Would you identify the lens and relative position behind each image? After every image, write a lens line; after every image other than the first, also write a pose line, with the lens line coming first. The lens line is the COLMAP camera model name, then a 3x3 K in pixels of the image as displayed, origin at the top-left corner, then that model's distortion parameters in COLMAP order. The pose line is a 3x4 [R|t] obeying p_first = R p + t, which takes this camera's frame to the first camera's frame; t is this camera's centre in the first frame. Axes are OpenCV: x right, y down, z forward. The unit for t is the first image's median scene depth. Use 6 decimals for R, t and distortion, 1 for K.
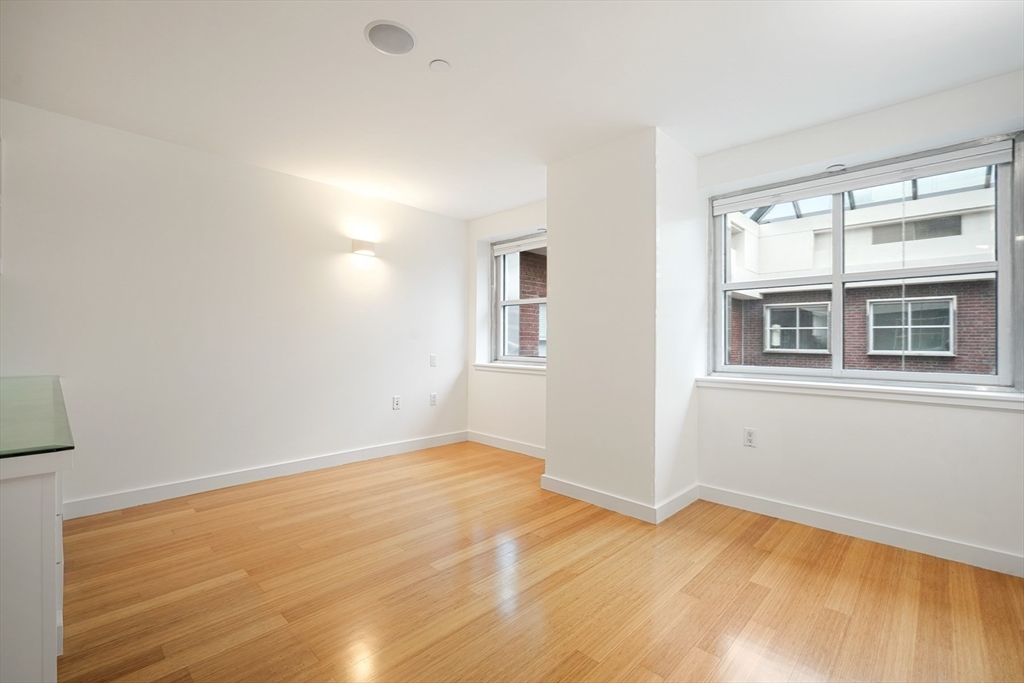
lens RADIAL K [[445.7, 0, 510.2], [0, 445.7, 328.4], [0, 0, 1]] dist [0.001920, 0.000099]
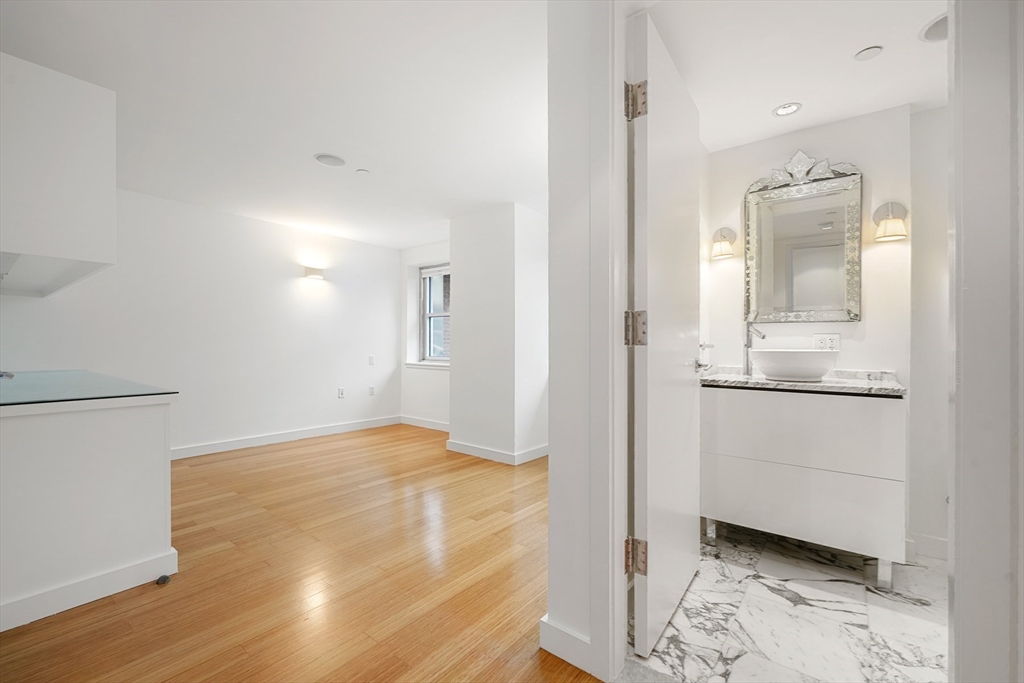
lens RADIAL K [[431.6, 0, 512.0], [0, 431.6, 341.5], [0, 0, 1]] dist [-0.000751, -0.000204]
pose [[0.994103, 0.001674, 0.108427, 0.103983], [-0.004093, 0.999748, 0.022092, -0.011479], [-0.108362, -0.022405, 0.993859, -0.302596]]
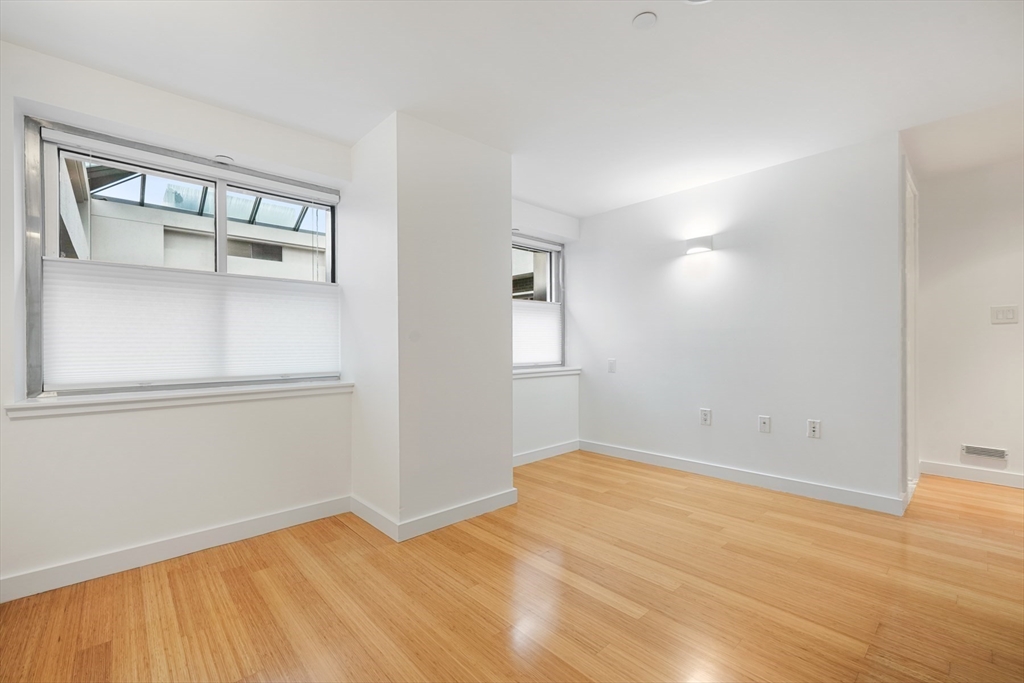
lens RADIAL K [[431.6, 0, 512.0], [0, 431.6, 341.5], [0, 0, 1]] dist [-0.000751, -0.000204]
pose [[0.056673, -0.000517, 0.998393, -0.517172], [-0.020789, 0.999782, 0.001697, 0.015231], [-0.998176, -0.020852, 0.056650, 0.631897]]
